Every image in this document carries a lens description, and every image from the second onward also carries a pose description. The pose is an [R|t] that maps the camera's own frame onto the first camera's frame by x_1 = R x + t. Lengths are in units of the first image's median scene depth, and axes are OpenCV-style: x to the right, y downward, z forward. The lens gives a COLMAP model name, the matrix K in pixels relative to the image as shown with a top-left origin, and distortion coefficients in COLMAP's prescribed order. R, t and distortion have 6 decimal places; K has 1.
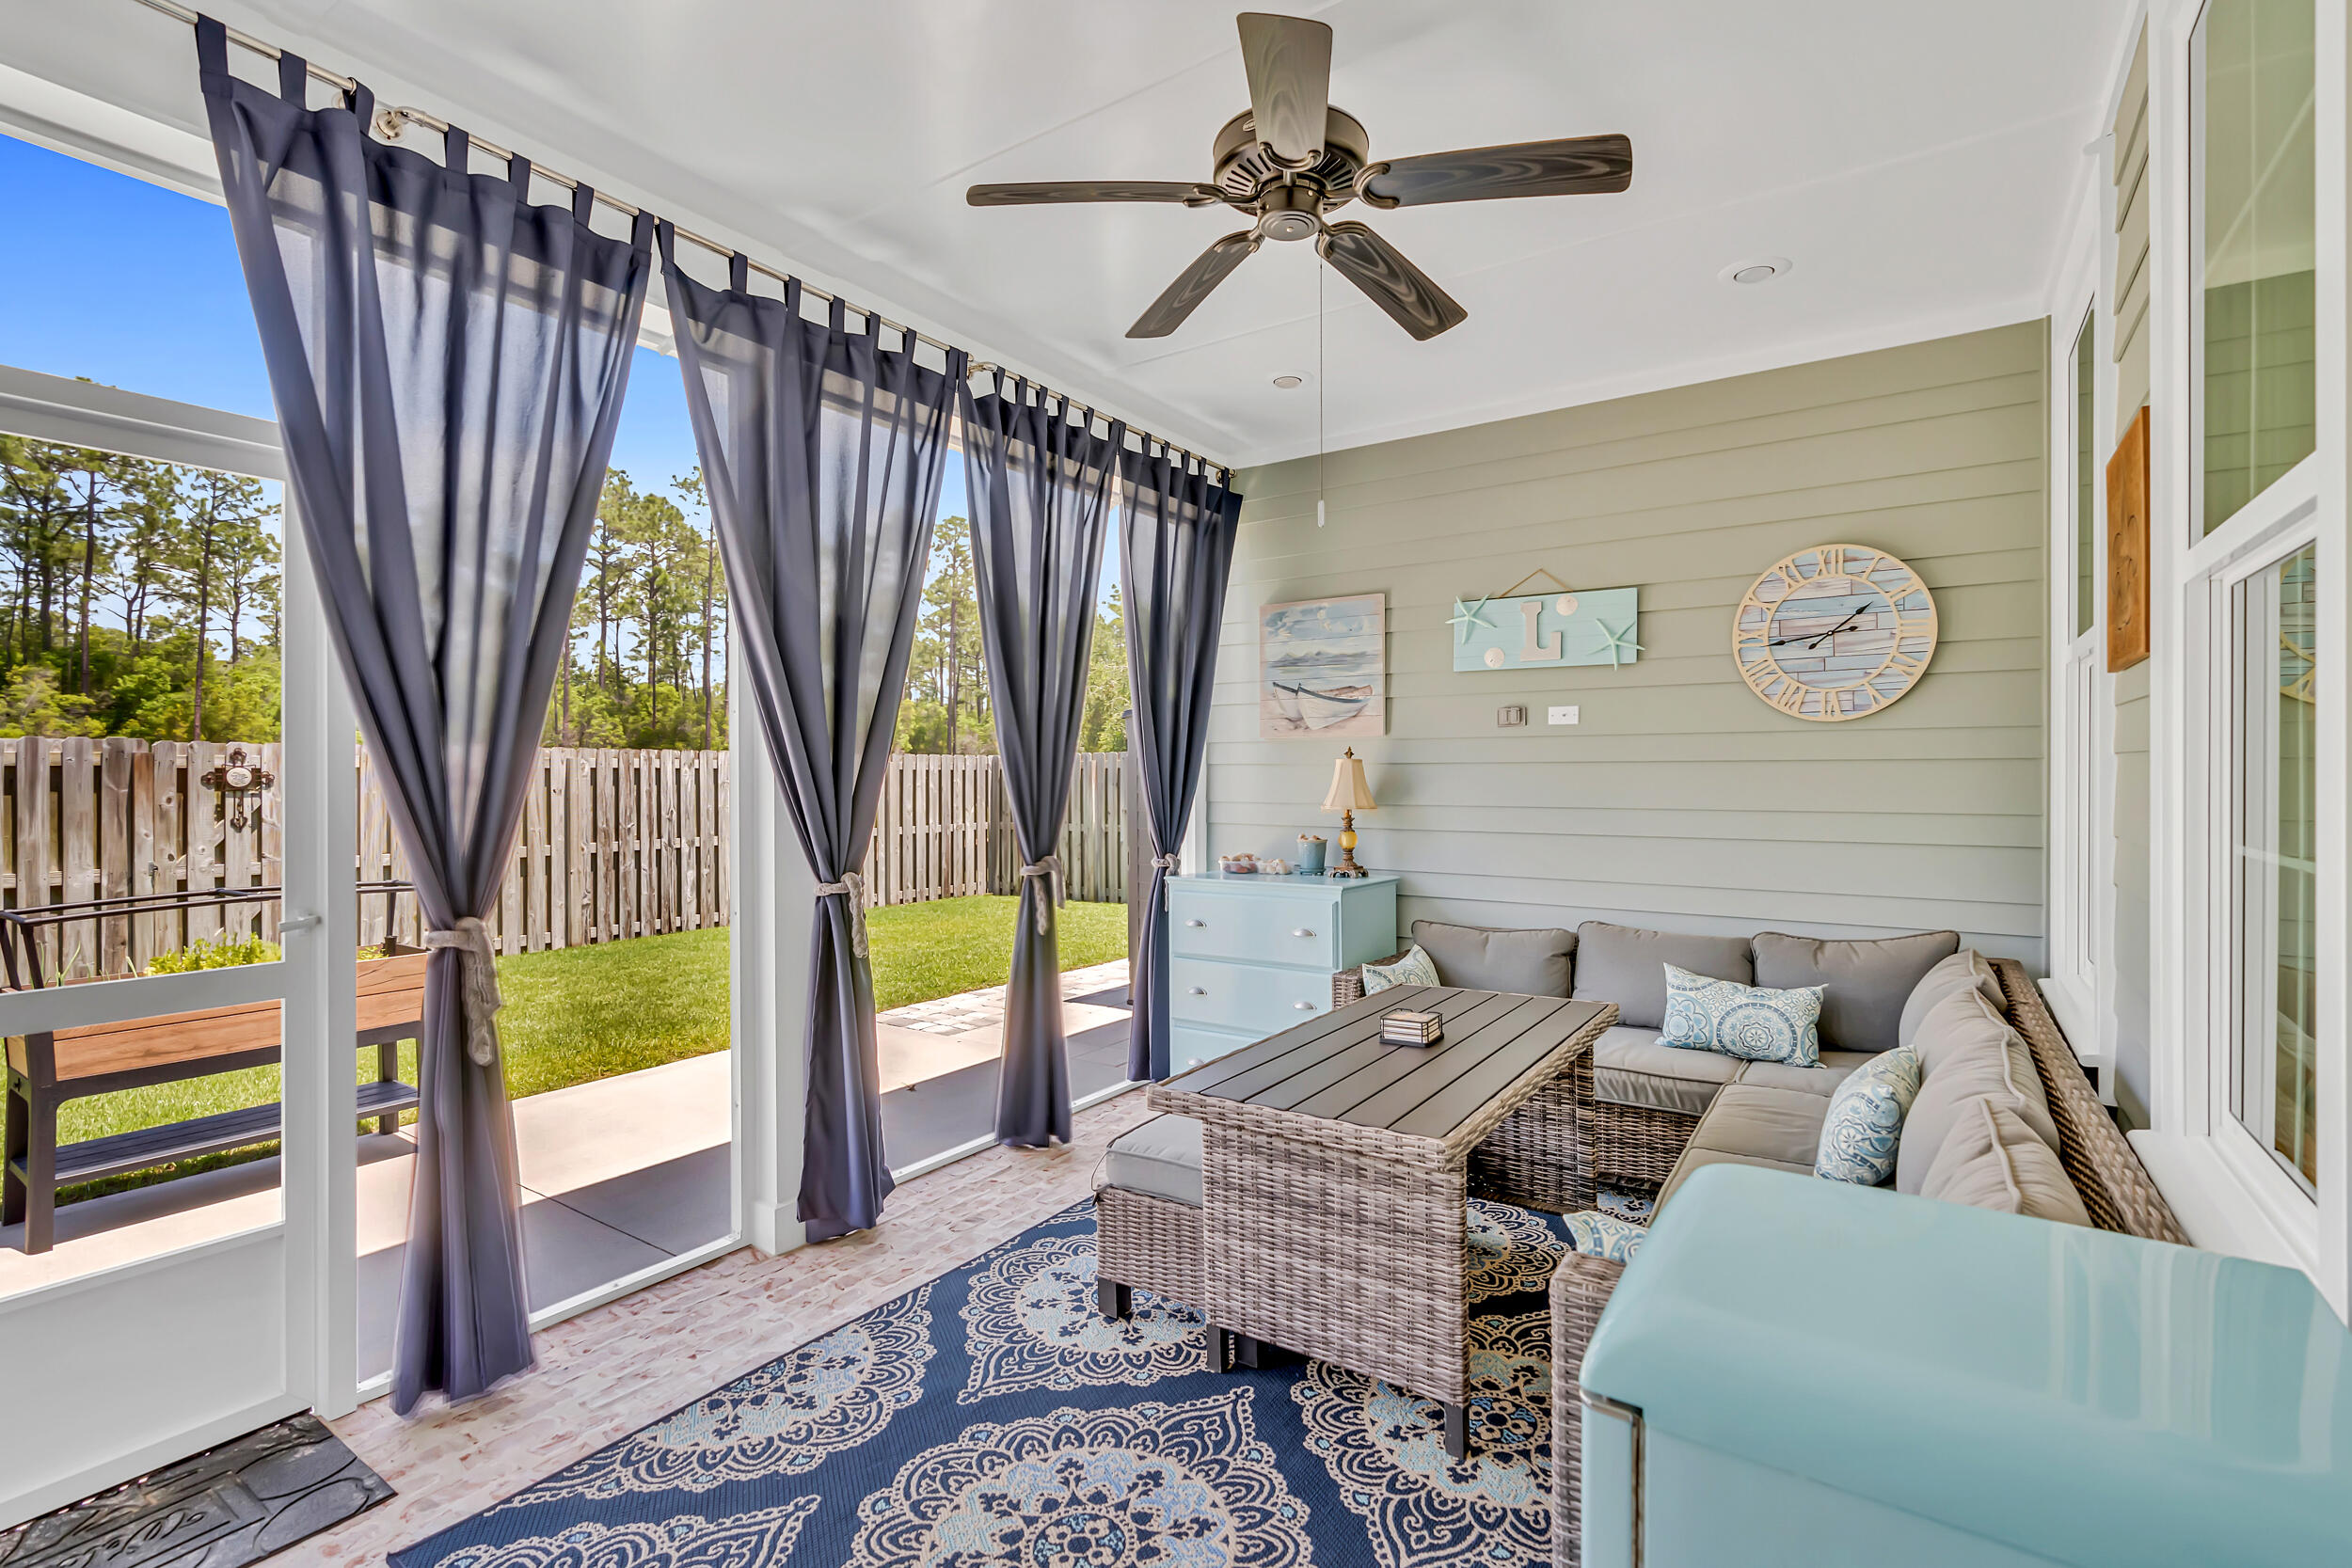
lens RADIAL K [[1055.5, 0, 1192.7], [0, 1055.5, 778.9], [0, 0, 1]] dist [-0.012425, 0.003623]
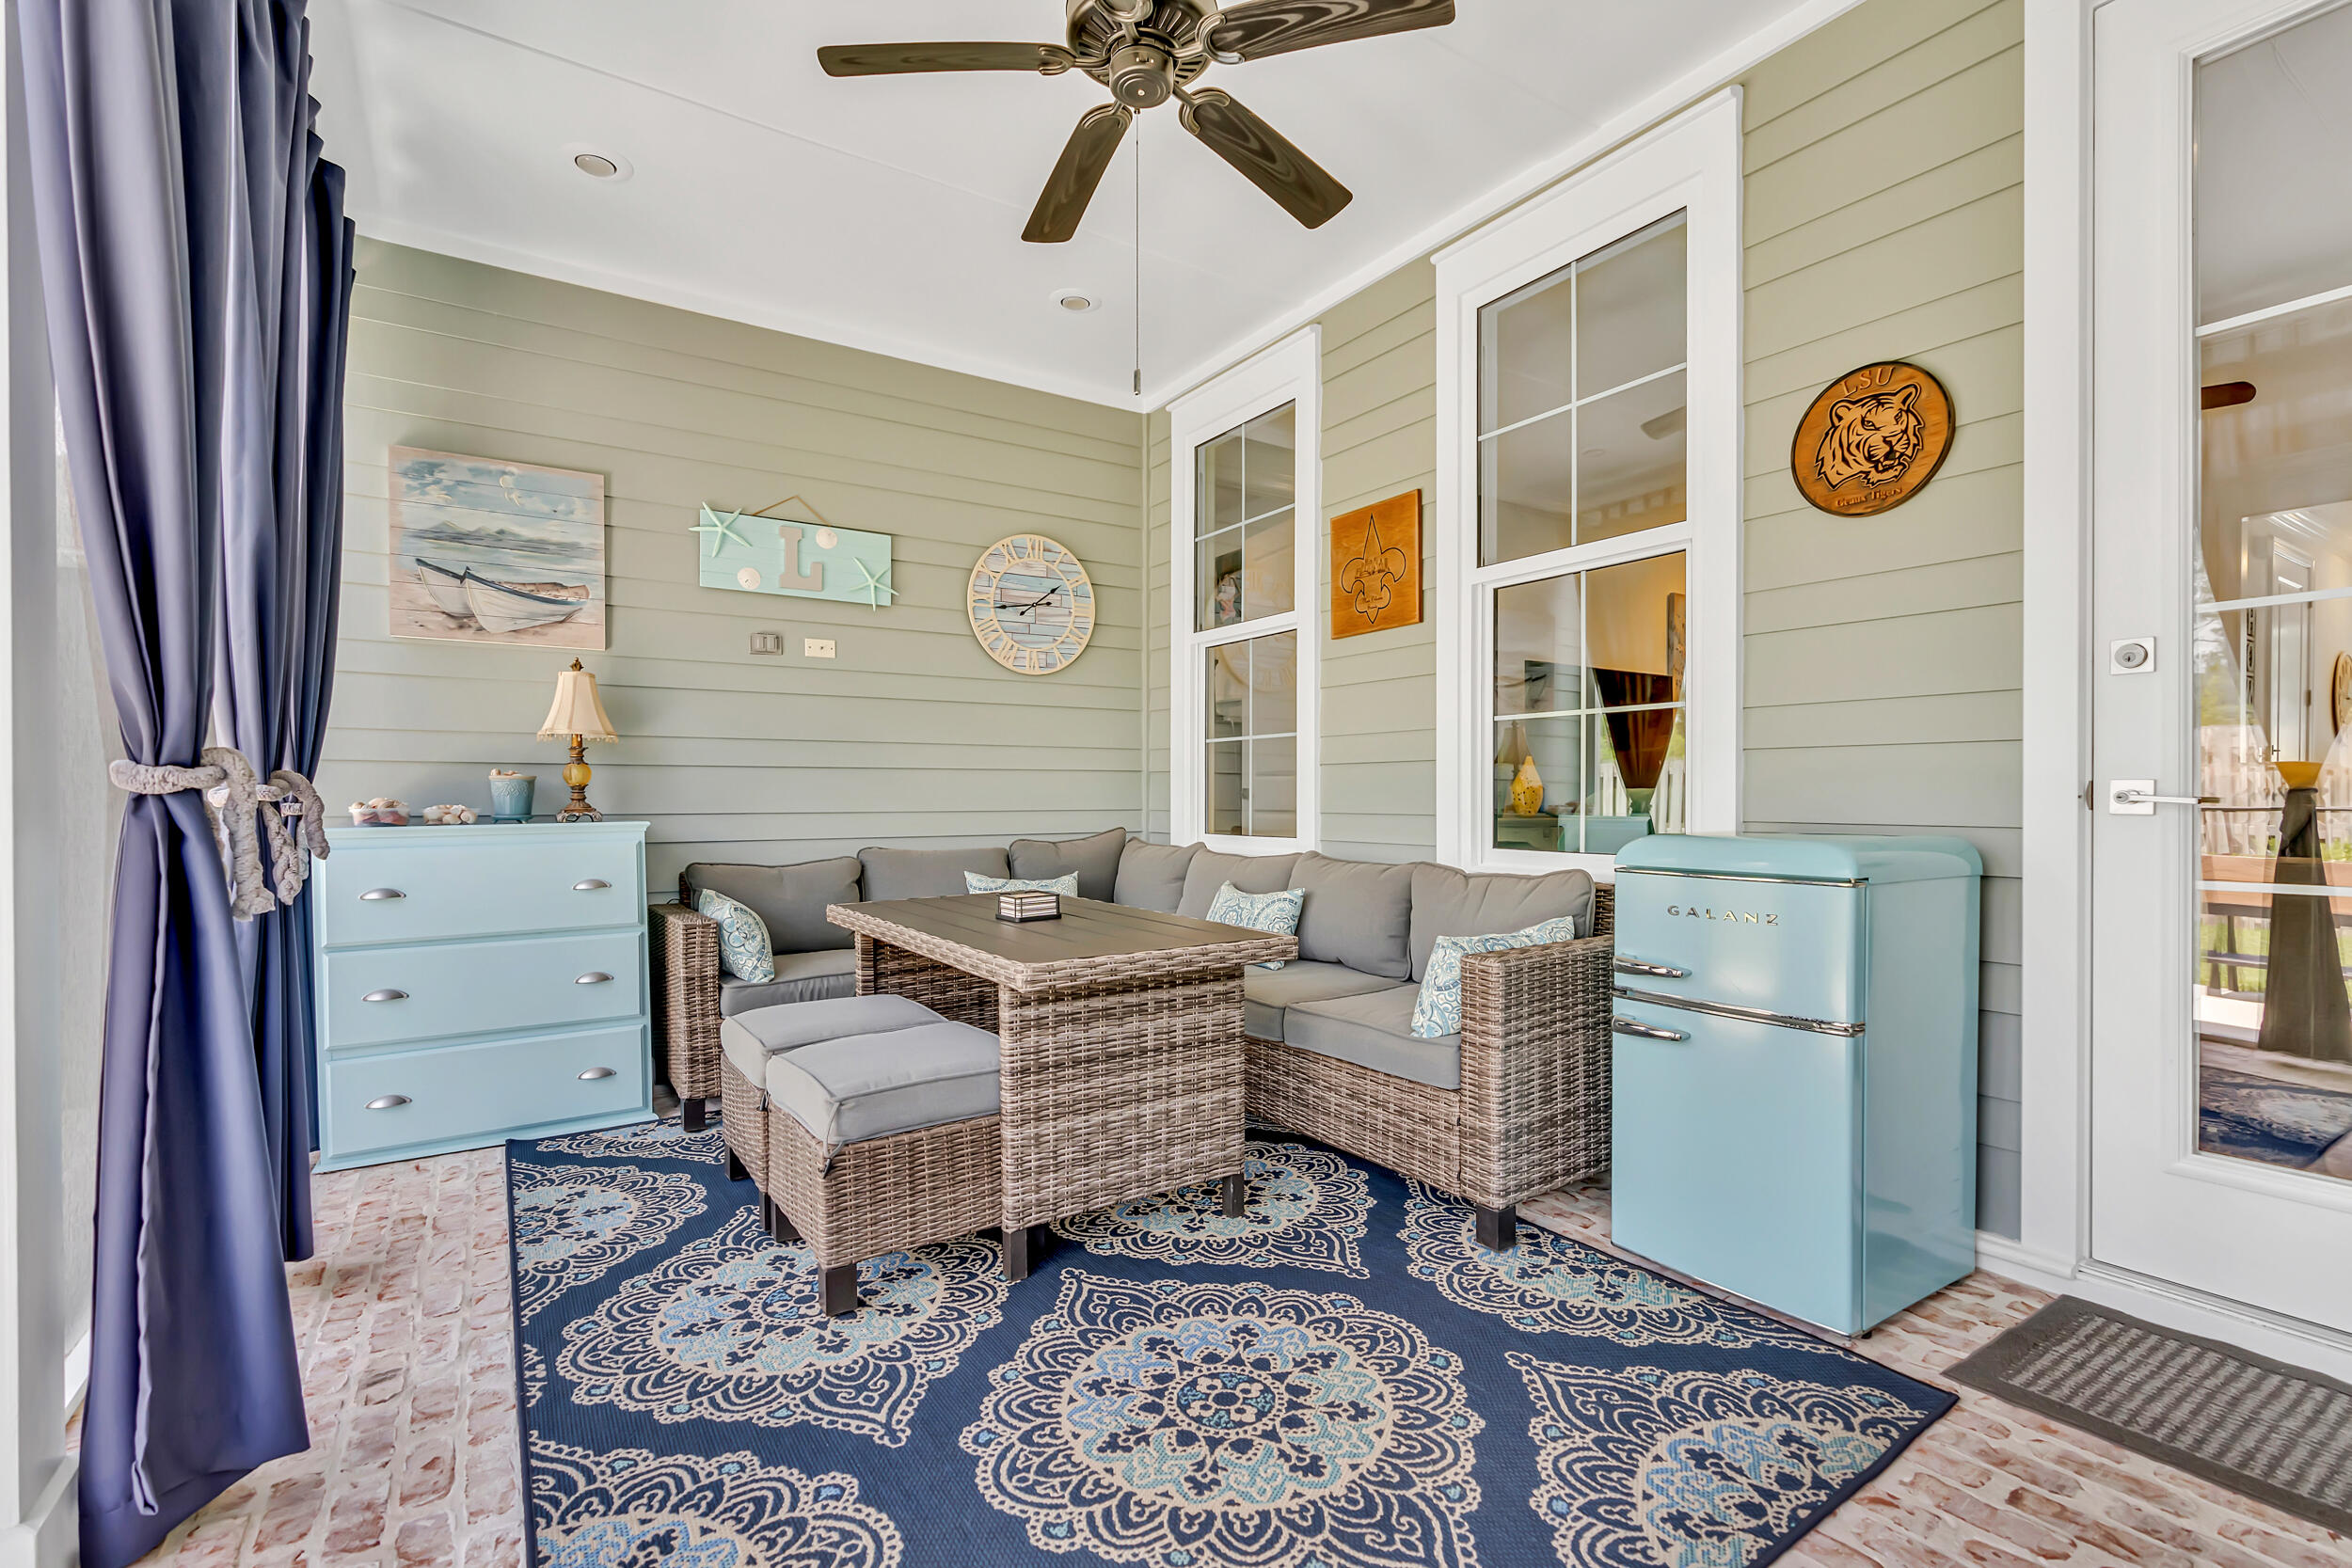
lens RADIAL K [[1055.5, 0, 1188.4], [0, 1055.5, 798.5], [0, 0, 1]] dist [-0.012425, 0.003623]
pose [[0.382156, -0.000745, 0.924097, -0.511325], [0.007867, 0.999966, -0.002447, 0.102010], [-0.924064, 0.008205, 0.382149, 0.346590]]
